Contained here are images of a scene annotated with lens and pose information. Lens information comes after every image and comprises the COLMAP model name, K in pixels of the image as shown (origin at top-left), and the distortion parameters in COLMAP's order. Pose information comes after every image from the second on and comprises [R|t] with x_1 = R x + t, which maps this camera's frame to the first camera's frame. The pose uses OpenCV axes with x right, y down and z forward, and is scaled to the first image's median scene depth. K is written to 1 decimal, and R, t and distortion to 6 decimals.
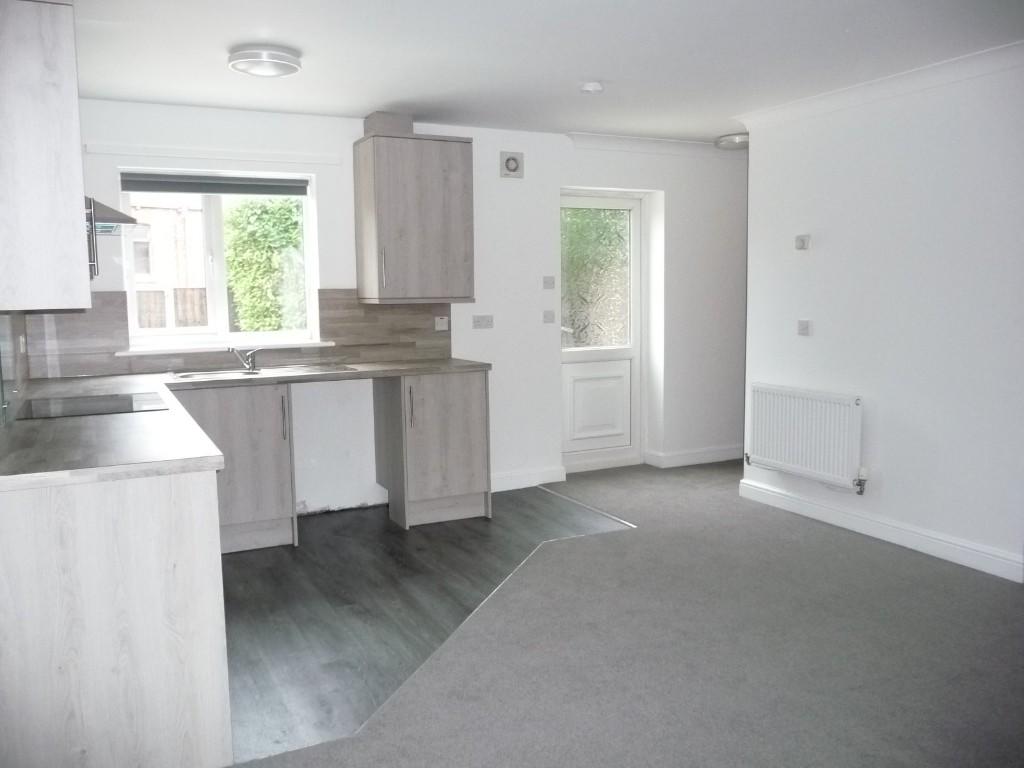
lens RADIAL K [[853.2, 0, 515.8], [0, 853.2, 384.9], [0, 0, 1]] dist [-0.034153, 0.018303]
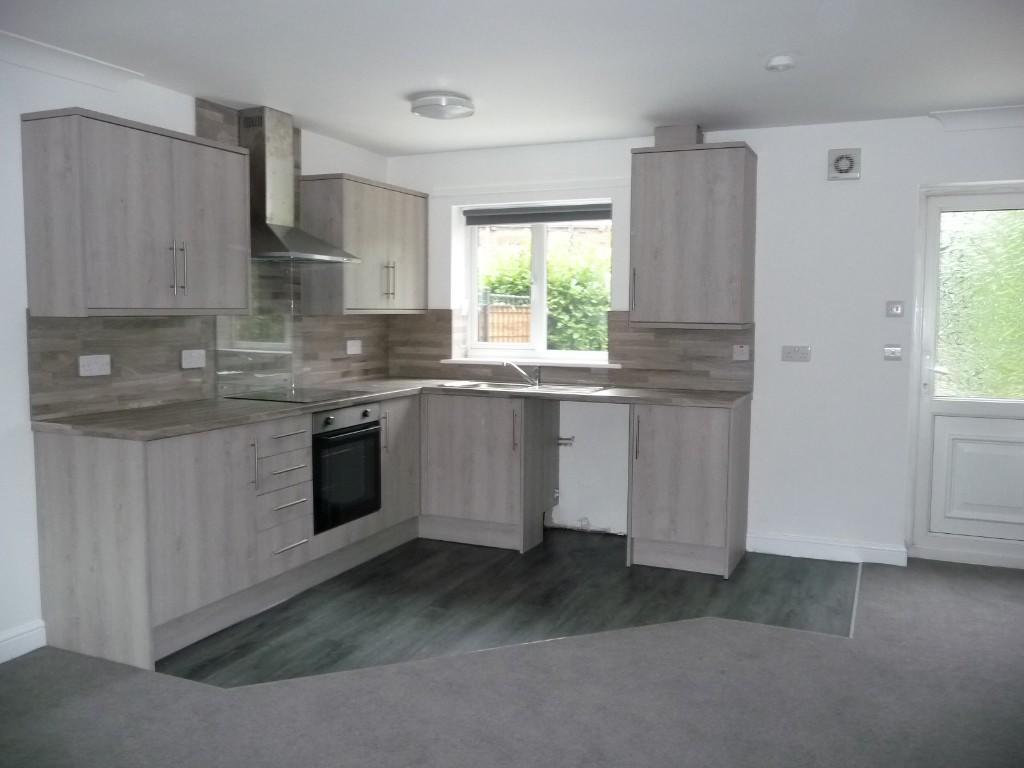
lens RADIAL K [[853.2, 0, 514.8], [0, 853.2, 382.9], [0, 0, 1]] dist [-0.034153, 0.018303]
pose [[0.638880, 0.079395, -0.765198, 0.469048], [-0.101476, 0.994666, 0.018479, -0.034927], [0.762584, 0.065844, 0.643529, 0.267732]]
